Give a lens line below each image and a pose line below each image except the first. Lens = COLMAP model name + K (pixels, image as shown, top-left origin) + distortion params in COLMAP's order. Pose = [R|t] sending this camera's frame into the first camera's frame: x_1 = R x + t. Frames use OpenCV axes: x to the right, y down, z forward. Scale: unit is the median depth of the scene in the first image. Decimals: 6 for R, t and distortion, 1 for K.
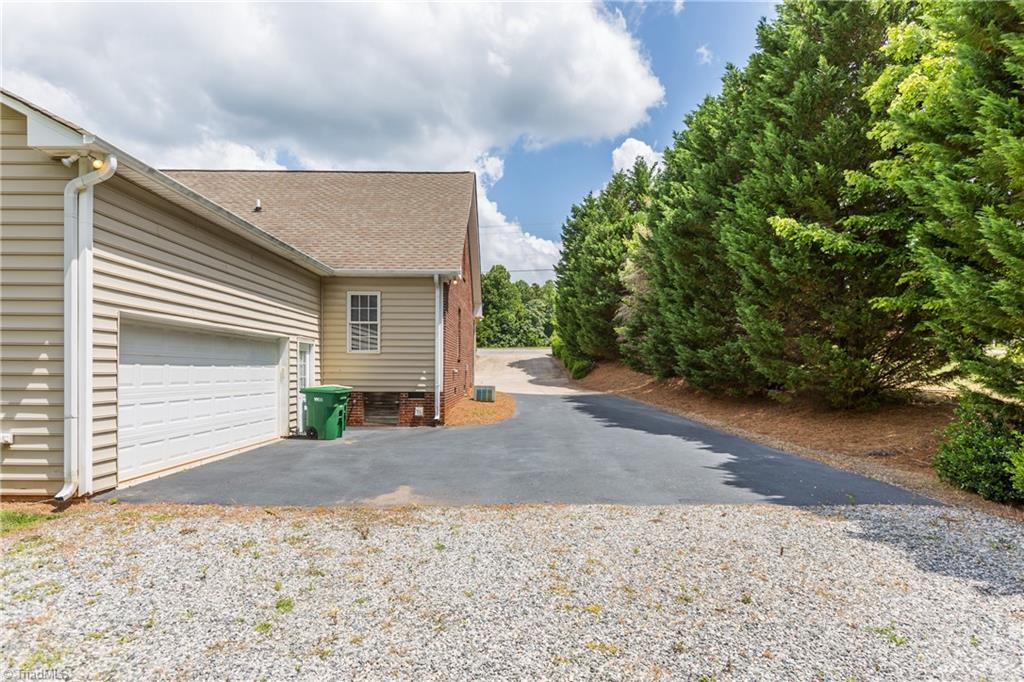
lens RADIAL K [[535.0, 0, 512.0], [0, 535.0, 341.0], [0, 0, 1]] dist [-0.000017, -0.000029]
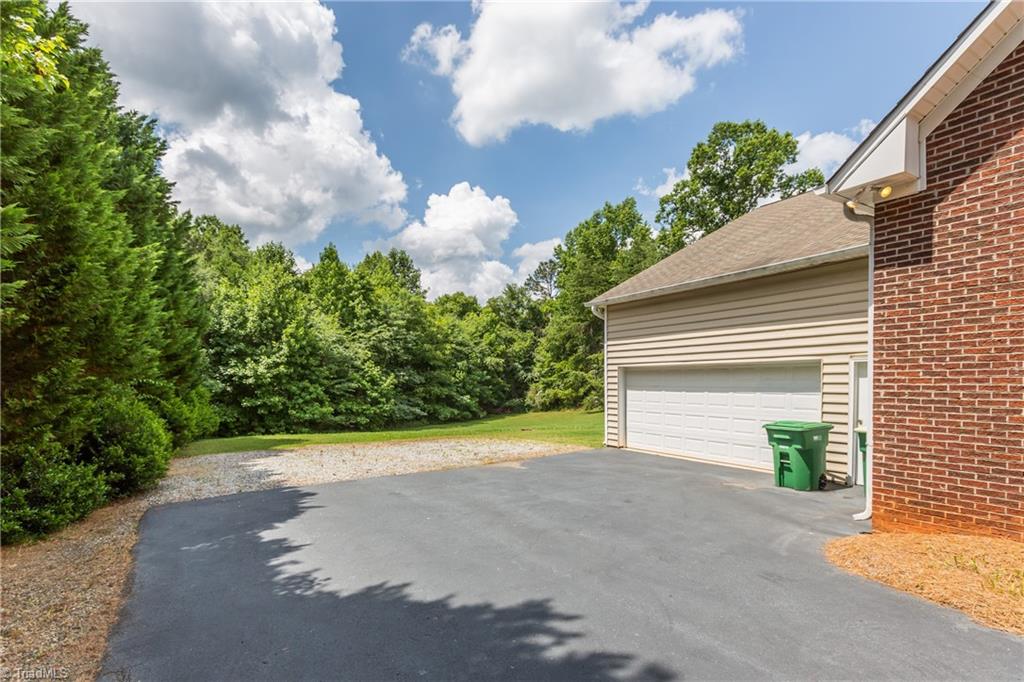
lens RADIAL K [[477.6, 0, 519.0], [0, 477.6, 386.5], [0, 0, 1]] dist [-0.001816, 0.000001]
pose [[-0.842643, 0.013510, -0.538304, 0.657464], [0.037565, 0.998725, -0.033738, 0.076181], [0.537161, -0.048650, -0.842075, 2.445864]]
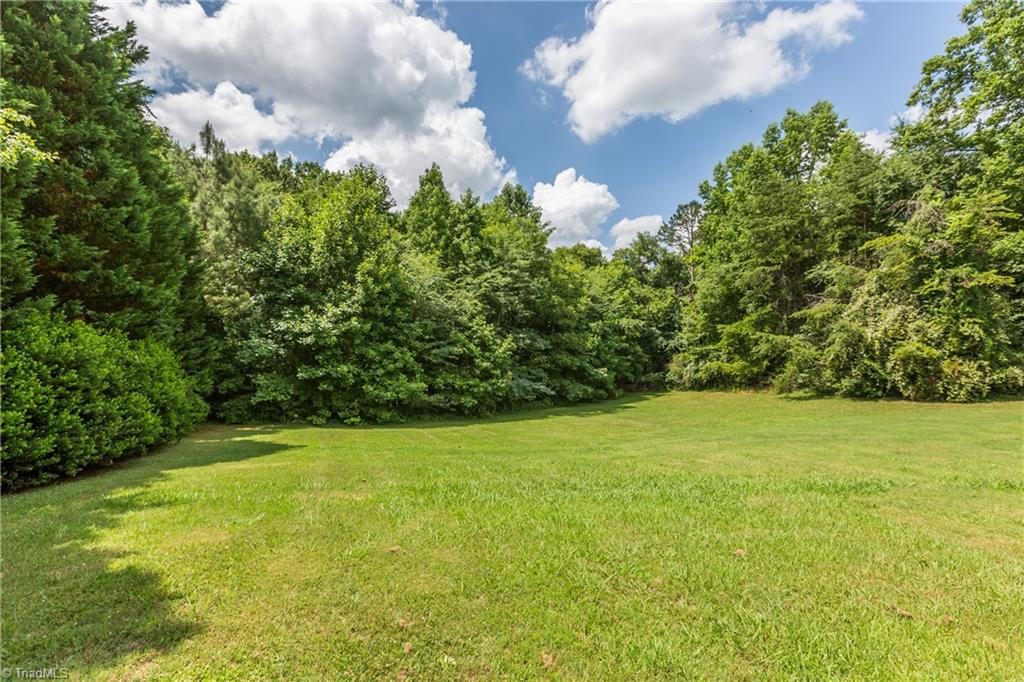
lens RADIAL K [[447.2, 0, 512.0], [0, 447.2, 341.0], [0, 0, 1]] dist [0.000390, 0.000038]
pose [[-0.937794, -0.015134, -0.346863, 0.521007], [0.011593, 0.997128, -0.074849, 0.057477], [0.347000, -0.074214, -0.934924, 1.889502]]
